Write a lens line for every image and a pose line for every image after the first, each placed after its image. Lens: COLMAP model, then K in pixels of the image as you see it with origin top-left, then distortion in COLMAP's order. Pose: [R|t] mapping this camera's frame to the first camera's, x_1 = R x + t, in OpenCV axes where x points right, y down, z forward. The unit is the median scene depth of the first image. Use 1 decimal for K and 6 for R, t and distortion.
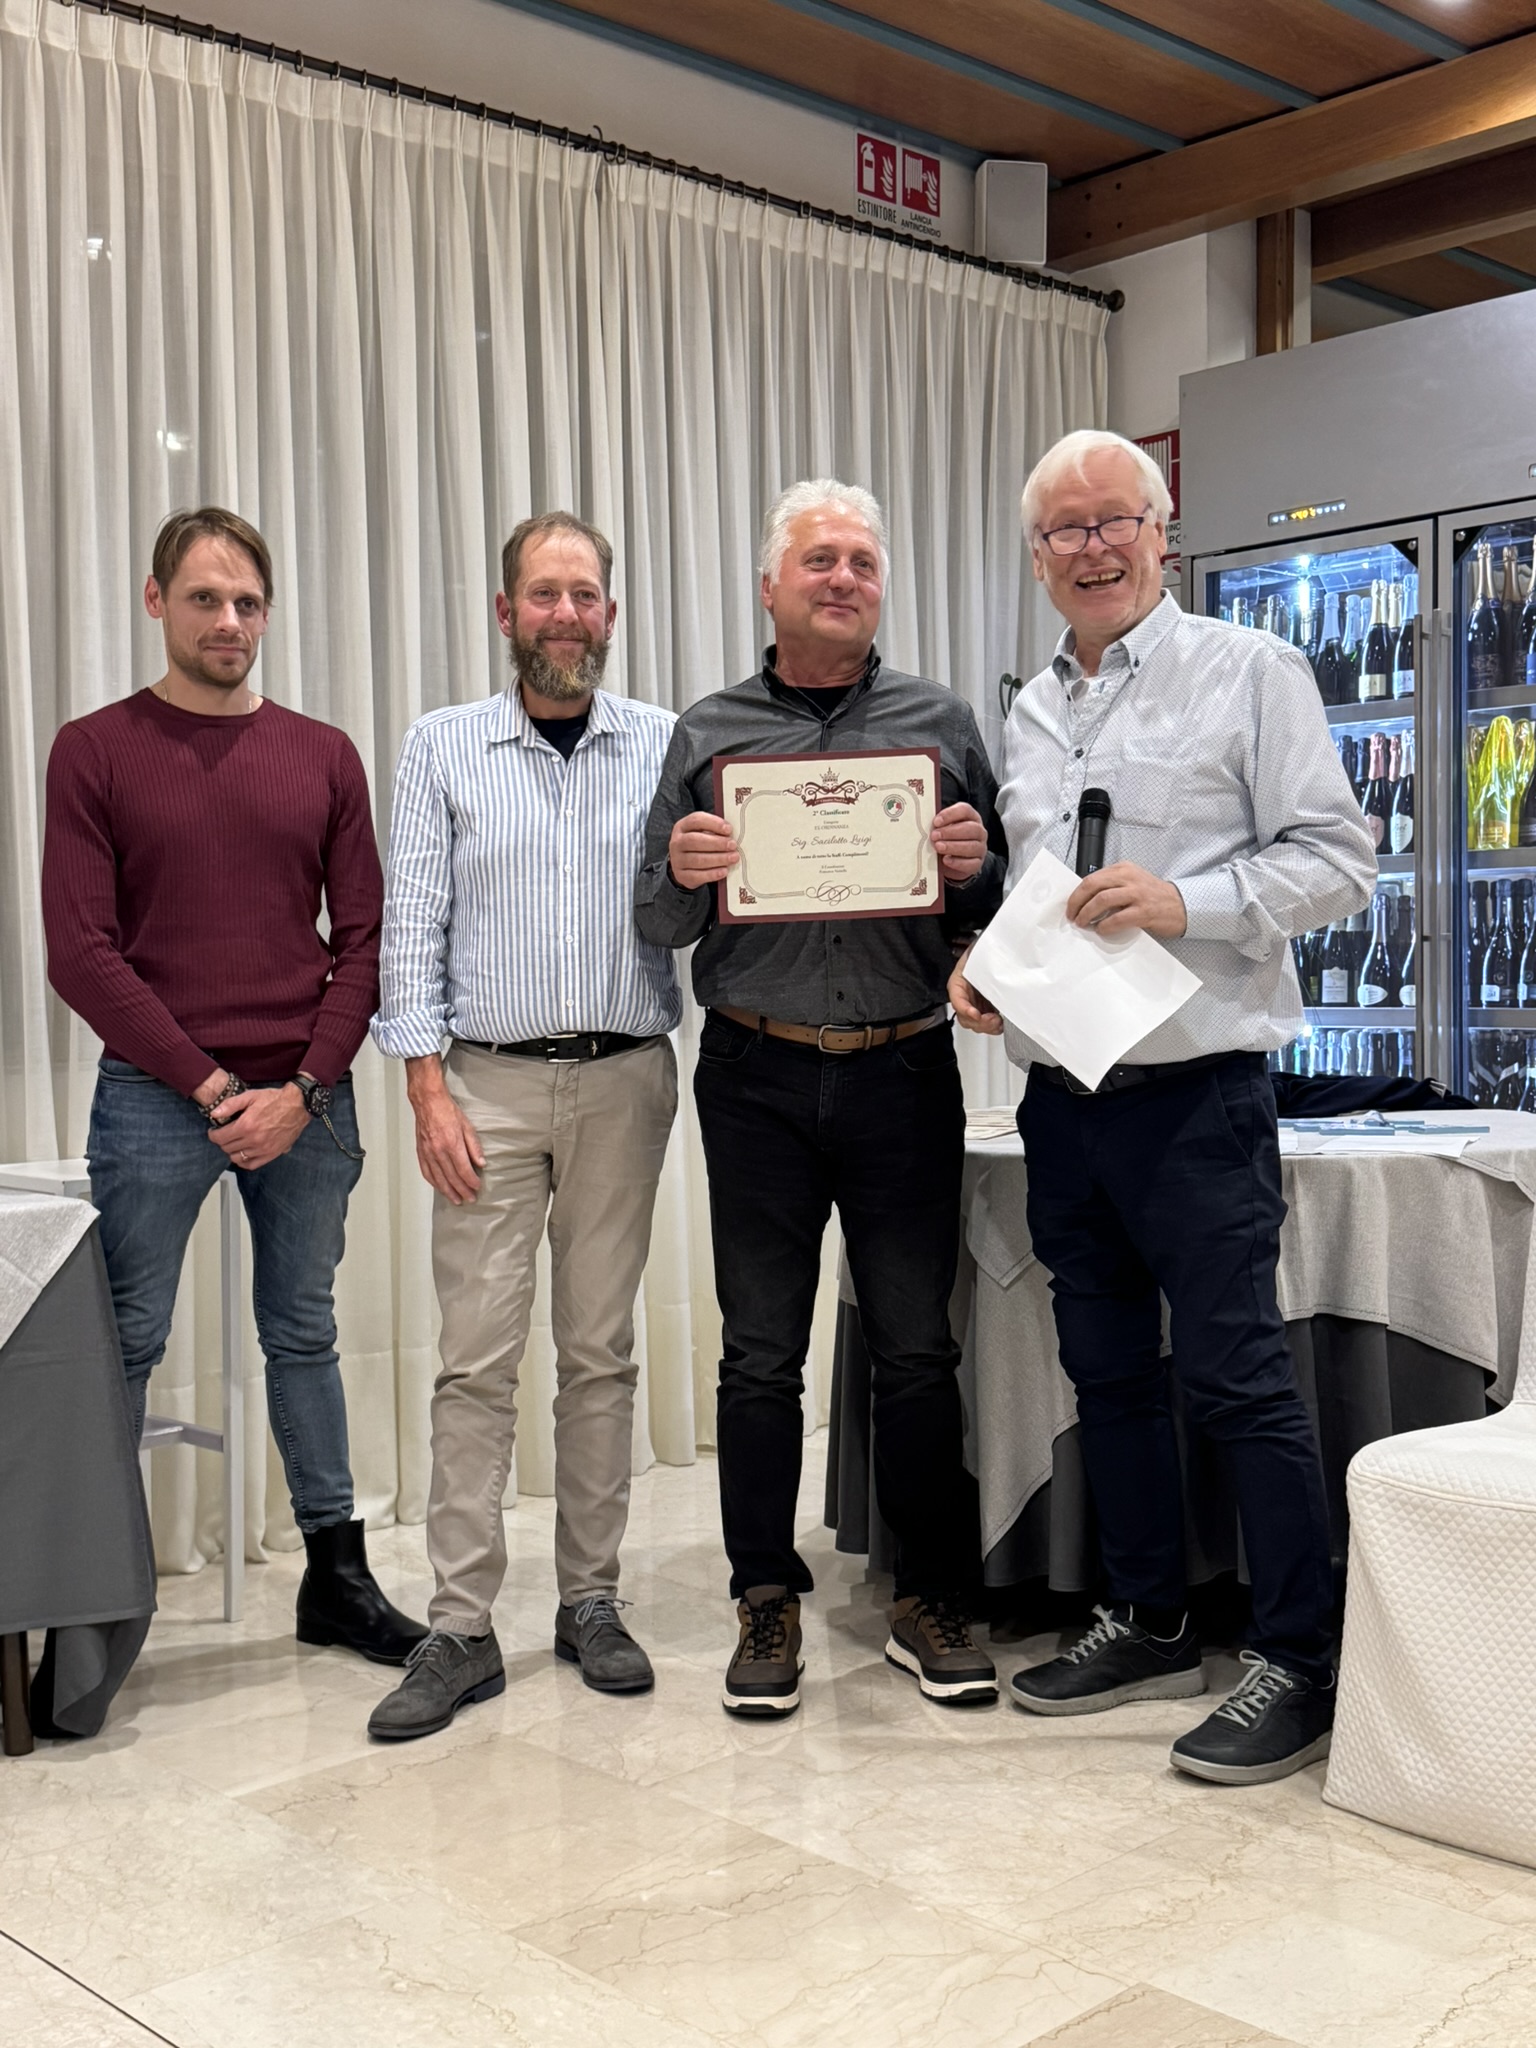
lens RADIAL K [[2257.4, 0, 765.8], [0, 2257.4, 1023.4], [0, 0, 1]] dist [0.127346, -0.258633]
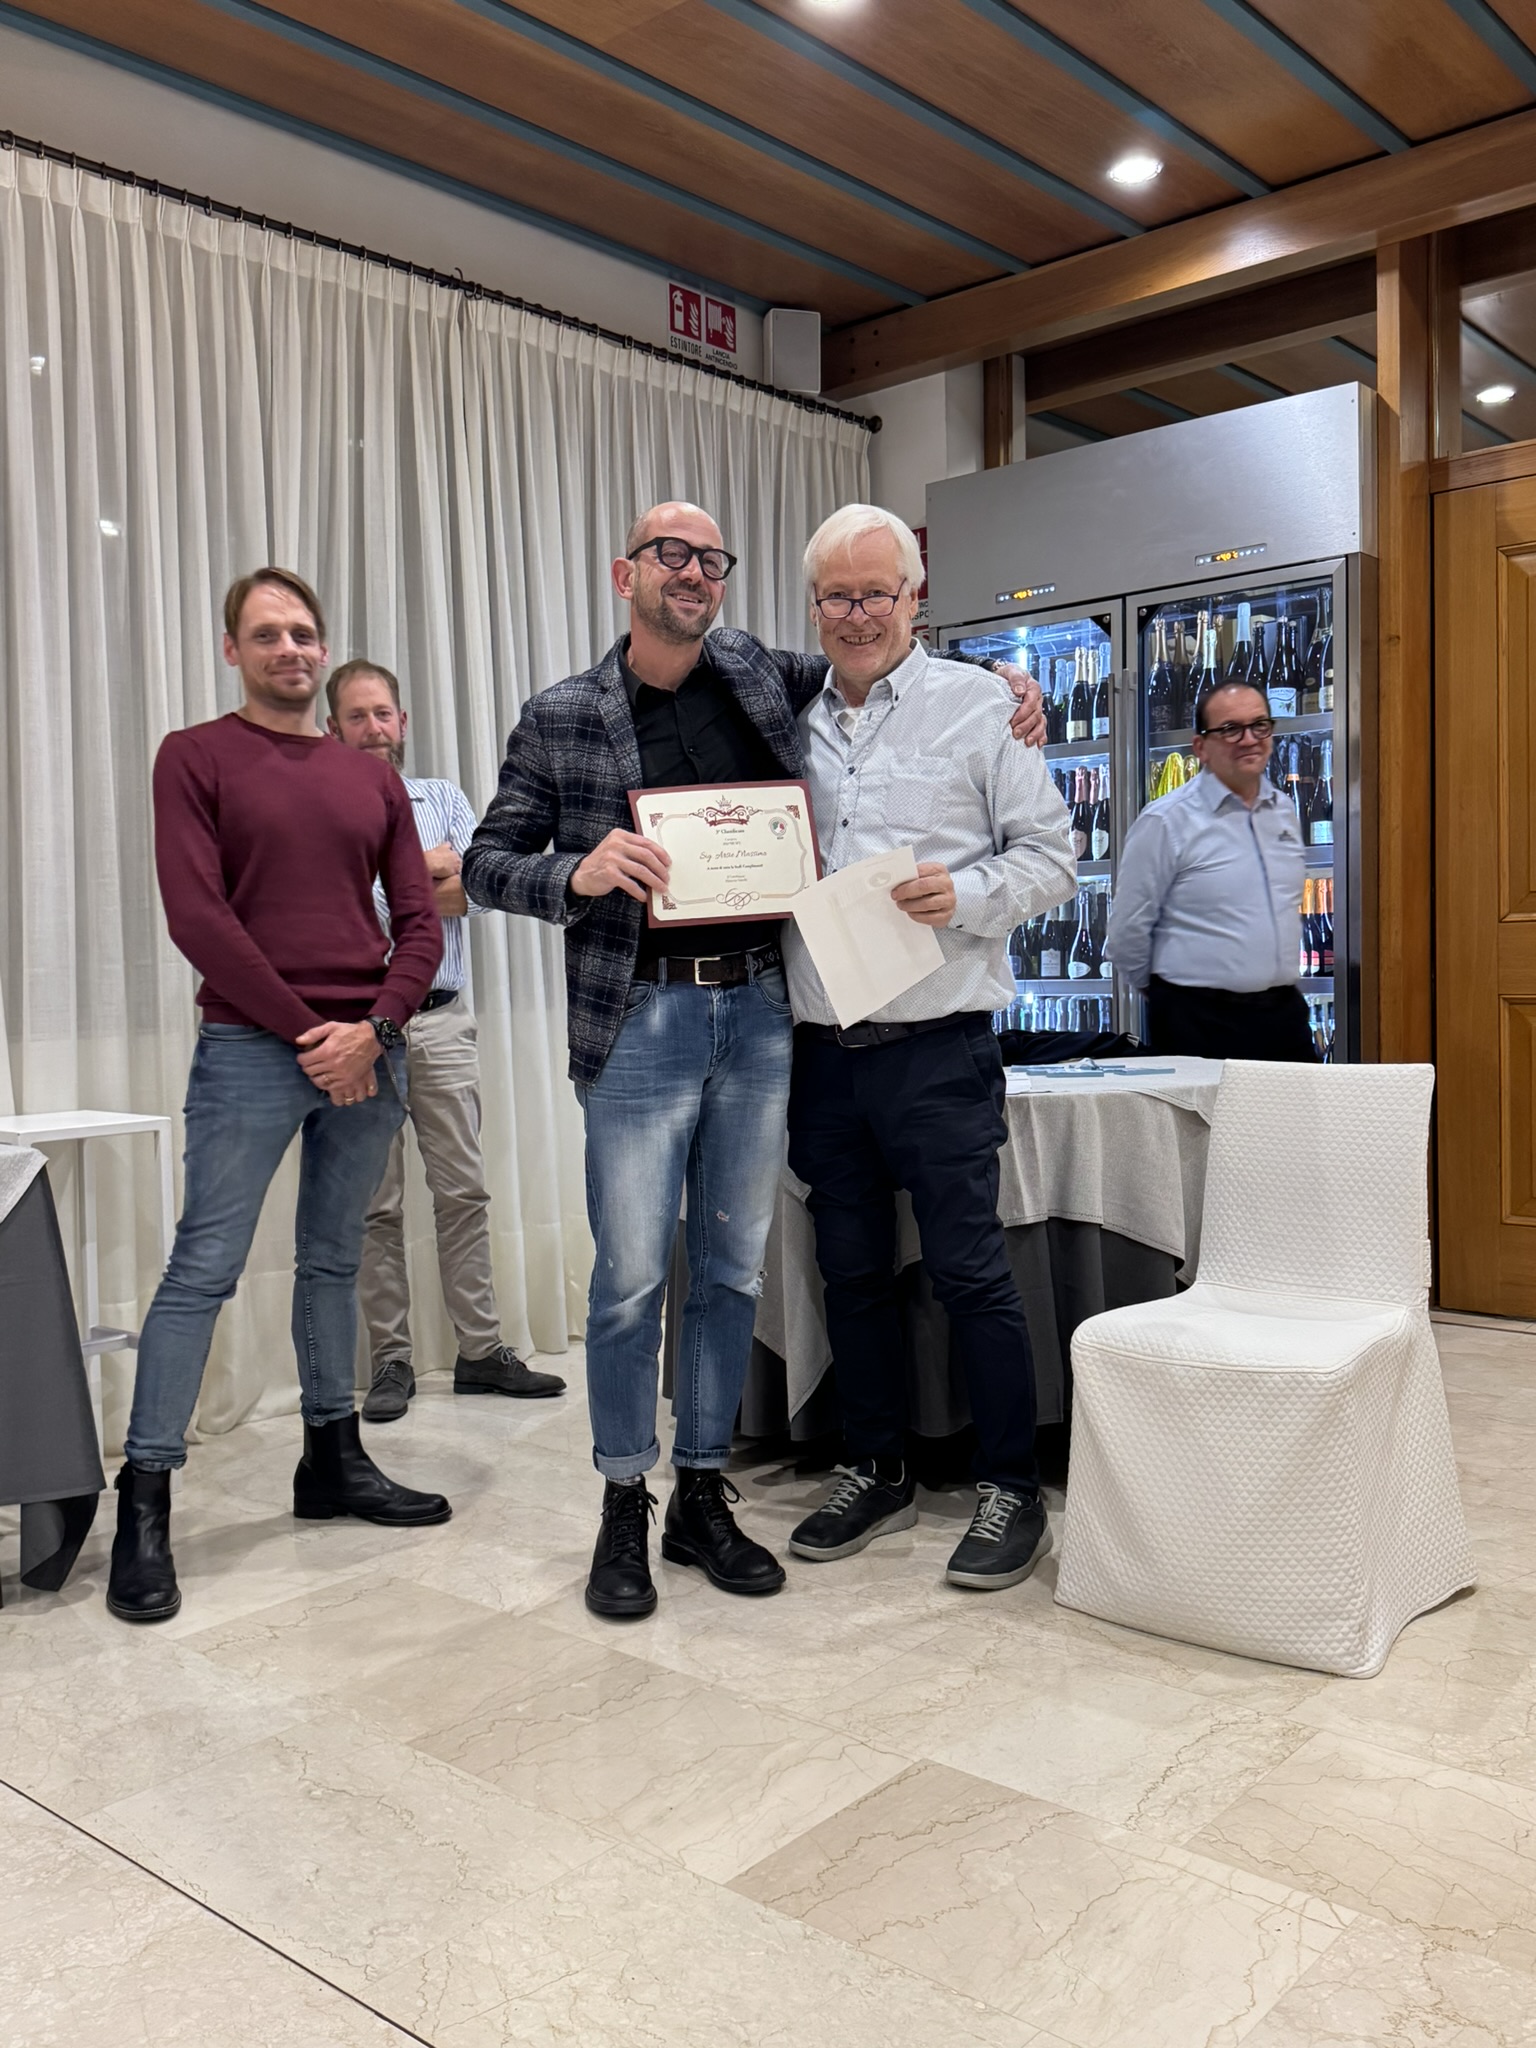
lens RADIAL K [[1747.3, 0, 770.9], [0, 1747.3, 1032.1], [0, 0, 1]] dist [0.117720, -0.226510]
pose [[0.995417, -0.013782, 0.094632, -0.002244], [0.012131, 0.999764, 0.018000, 0.003152], [-0.094858, -0.016769, 0.995350, 0.029281]]
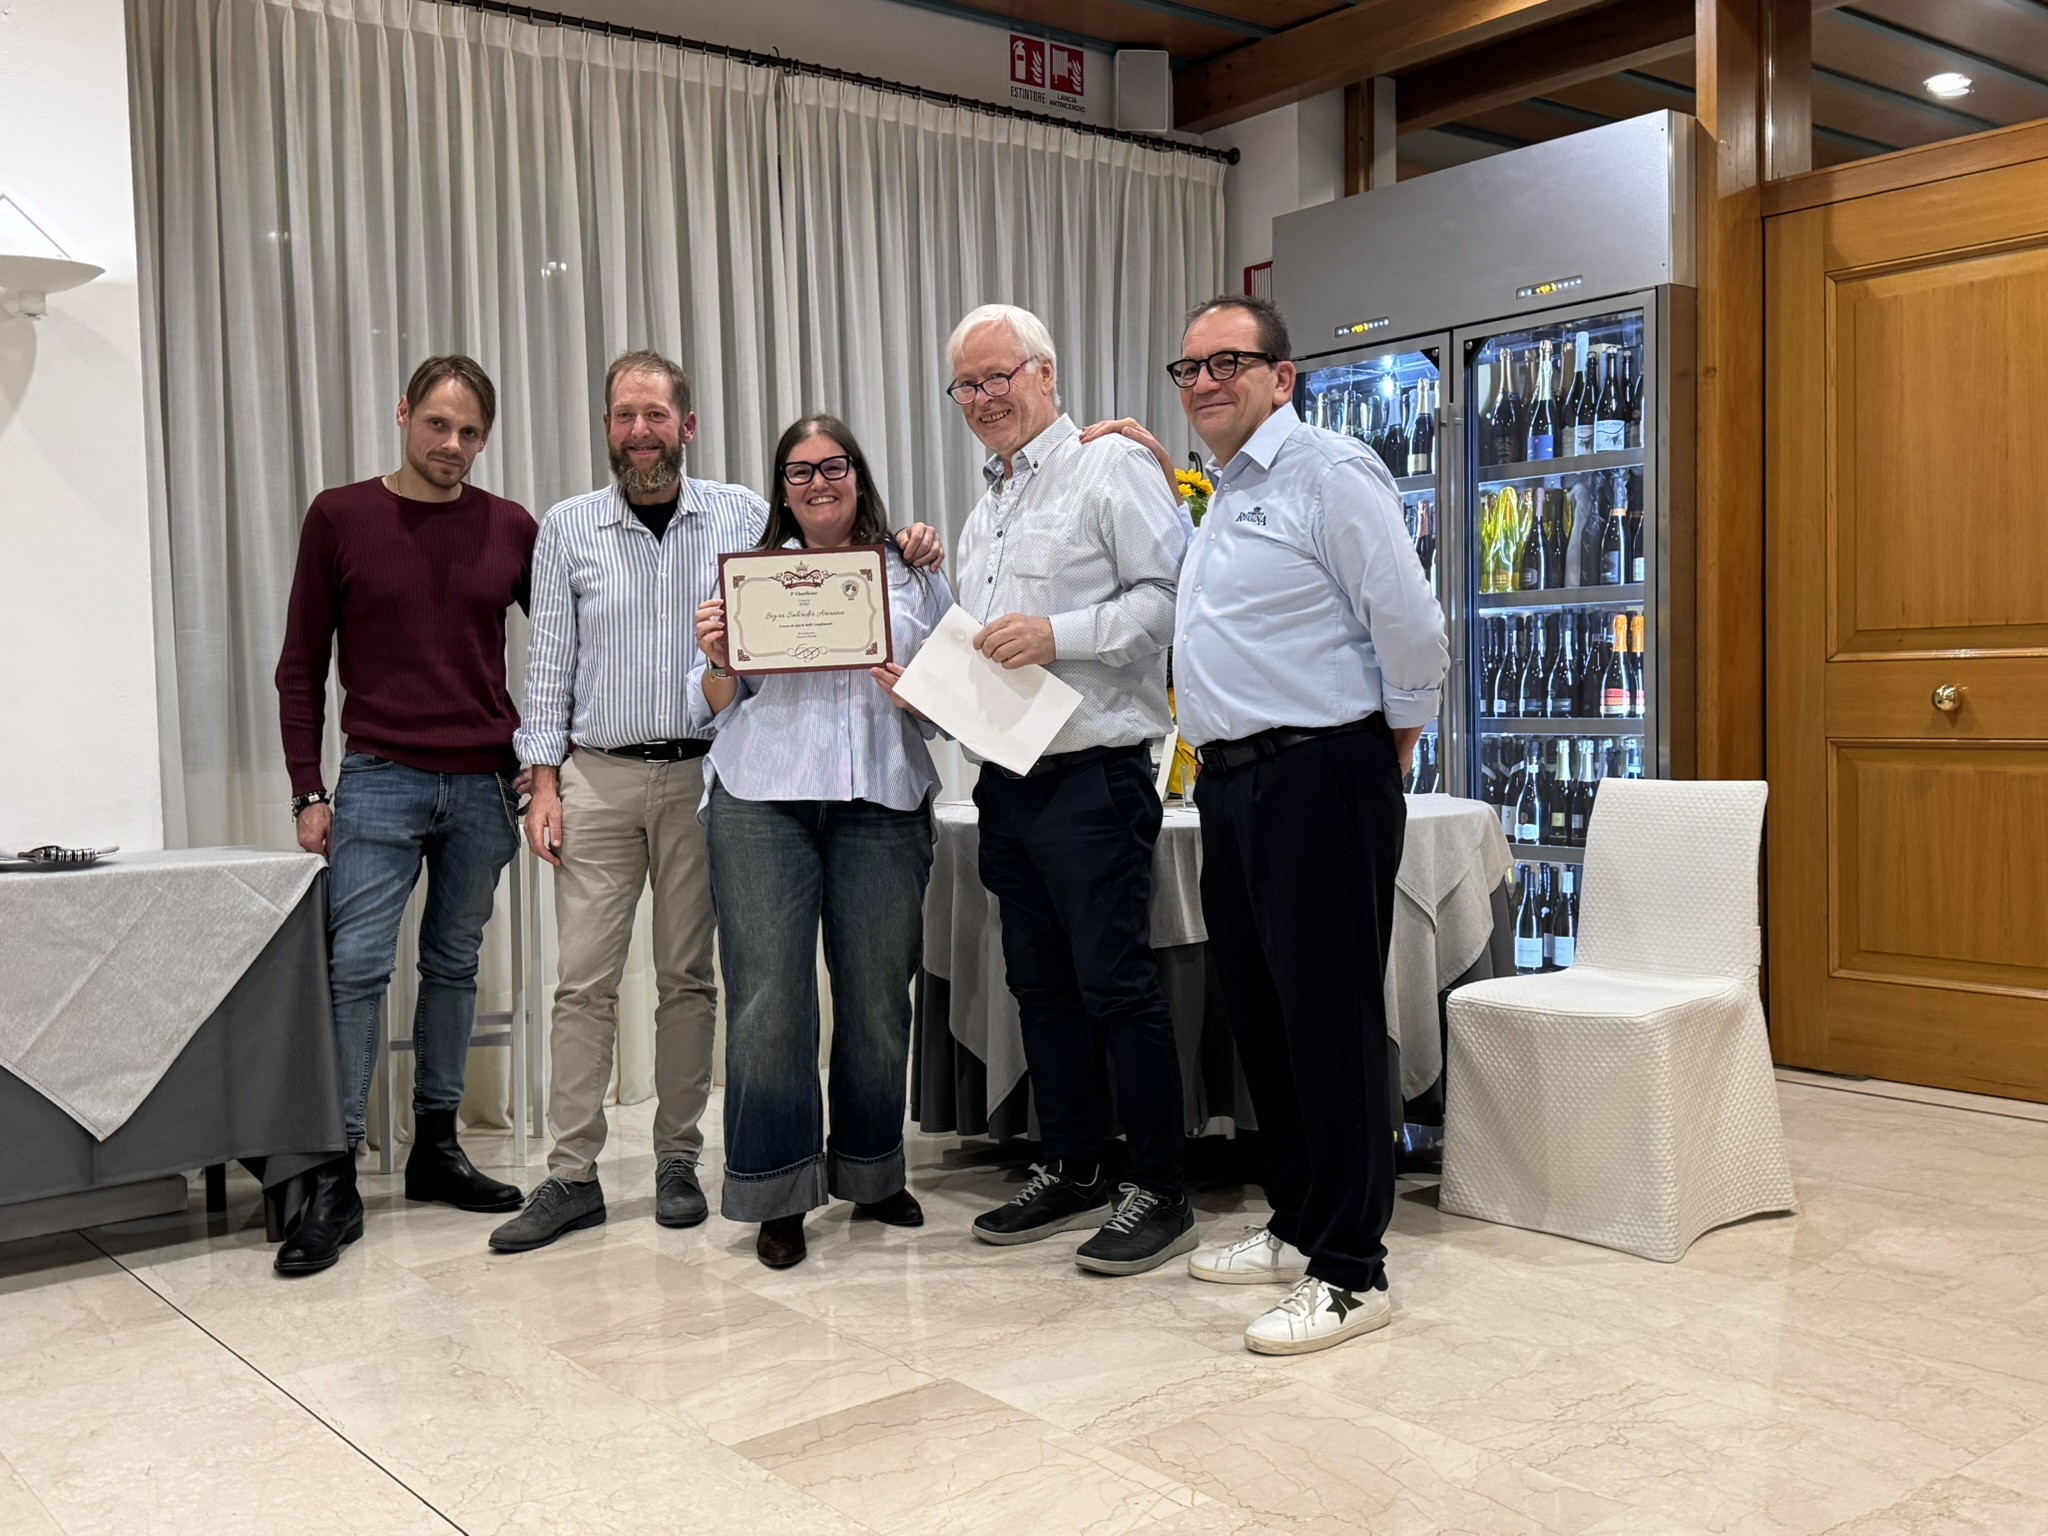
lens RADIAL K [[1973.2, 0, 1026.6], [0, 1973.2, 766.3], [0, 0, 1]] dist [0.148709, -0.301268]
pose [[0.996310, -0.001145, -0.085815, 0.165744], [0.002403, 0.999891, 0.014550, 0.003706], [0.085789, -0.014702, 0.996205, -0.135997]]
